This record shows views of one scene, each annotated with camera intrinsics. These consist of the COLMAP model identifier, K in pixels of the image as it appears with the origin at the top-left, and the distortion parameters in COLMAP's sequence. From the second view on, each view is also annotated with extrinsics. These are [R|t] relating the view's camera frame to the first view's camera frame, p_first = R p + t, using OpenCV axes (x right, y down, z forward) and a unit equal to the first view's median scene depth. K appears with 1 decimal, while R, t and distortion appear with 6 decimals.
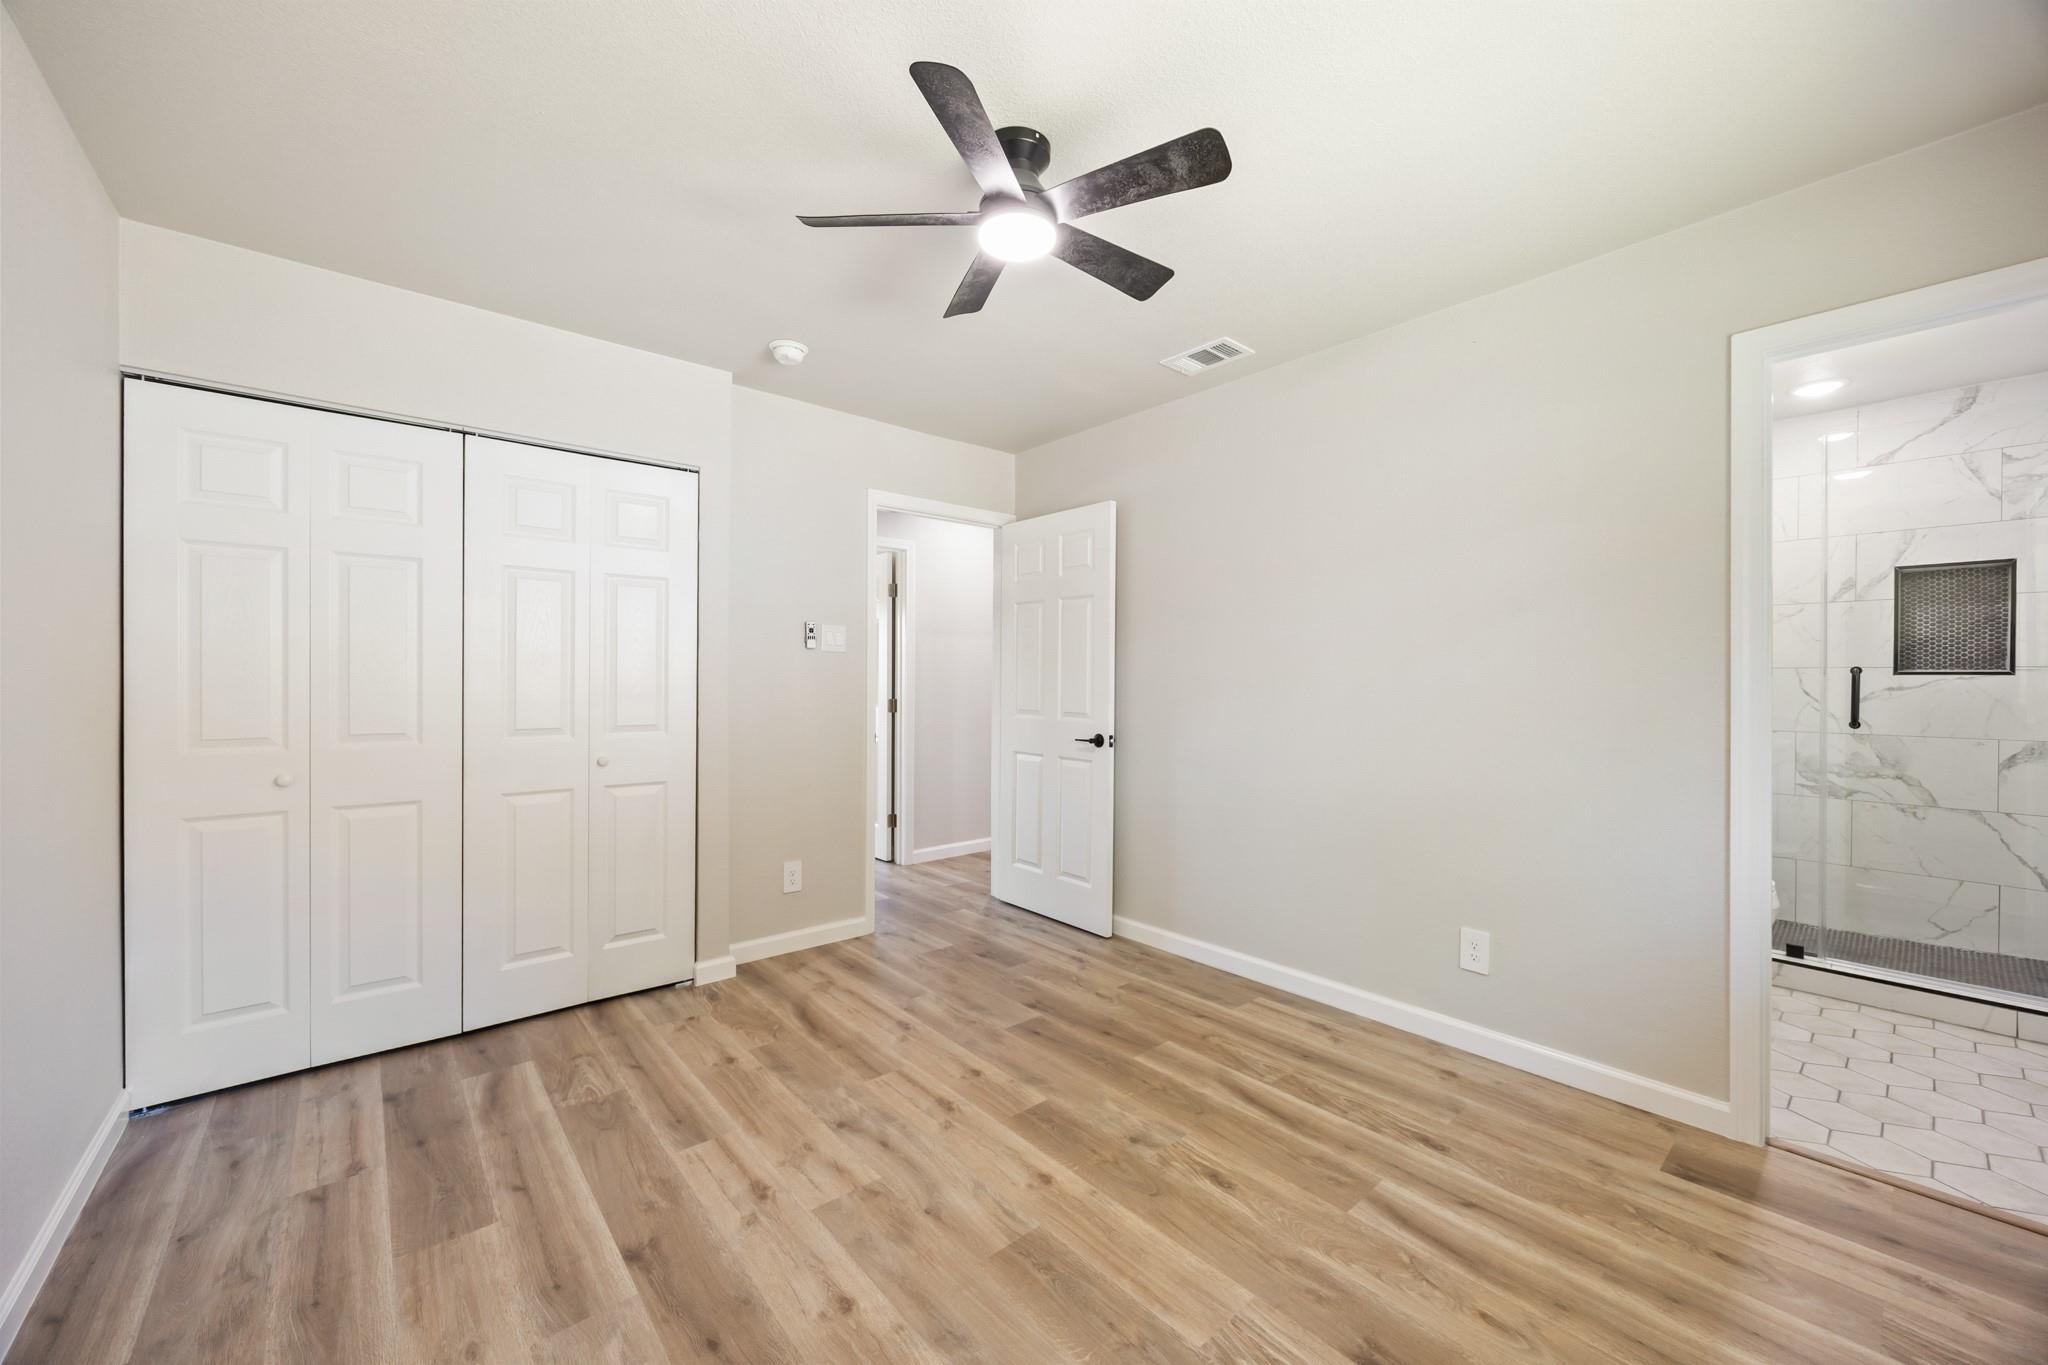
lens RADIAL K [[793.5, 0, 1018.5], [0, 793.5, 683.2], [0, 0, 1]] dist [-0.002644, 0.000489]
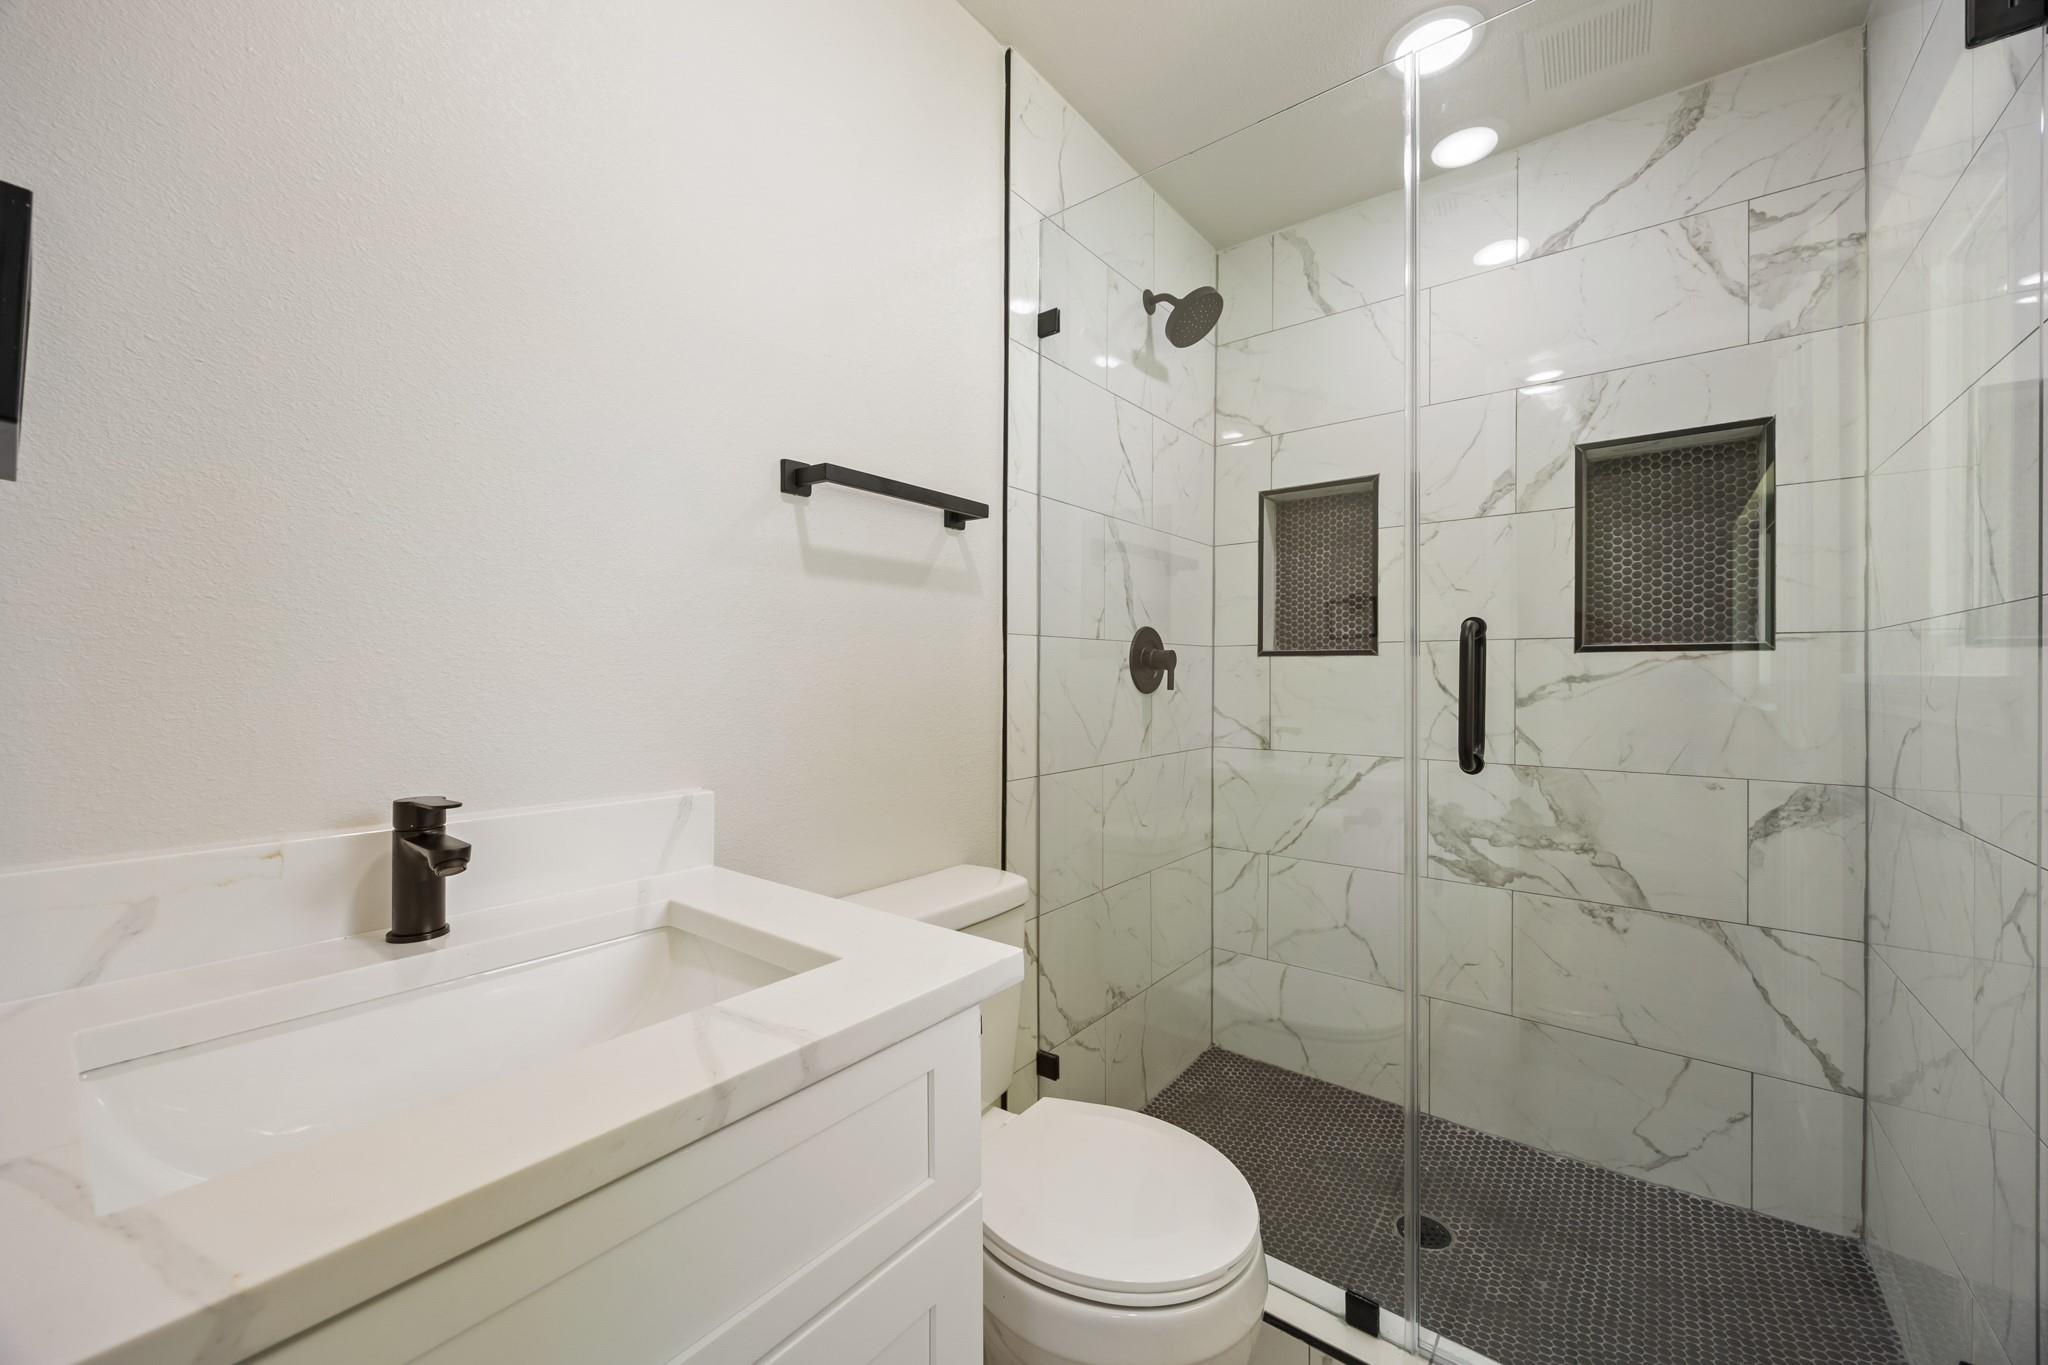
lens RADIAL K [[793.5, 0, 1025.9], [0, 793.5, 678.3], [0, 0, 1]] dist [-0.002644, 0.000489]
pose [[0.973303, -0.006049, 0.229445, 0.747299], [0.006356, 0.999980, -0.000601, 0.005087], [-0.229437, 0.002043, 0.973321, 0.678371]]
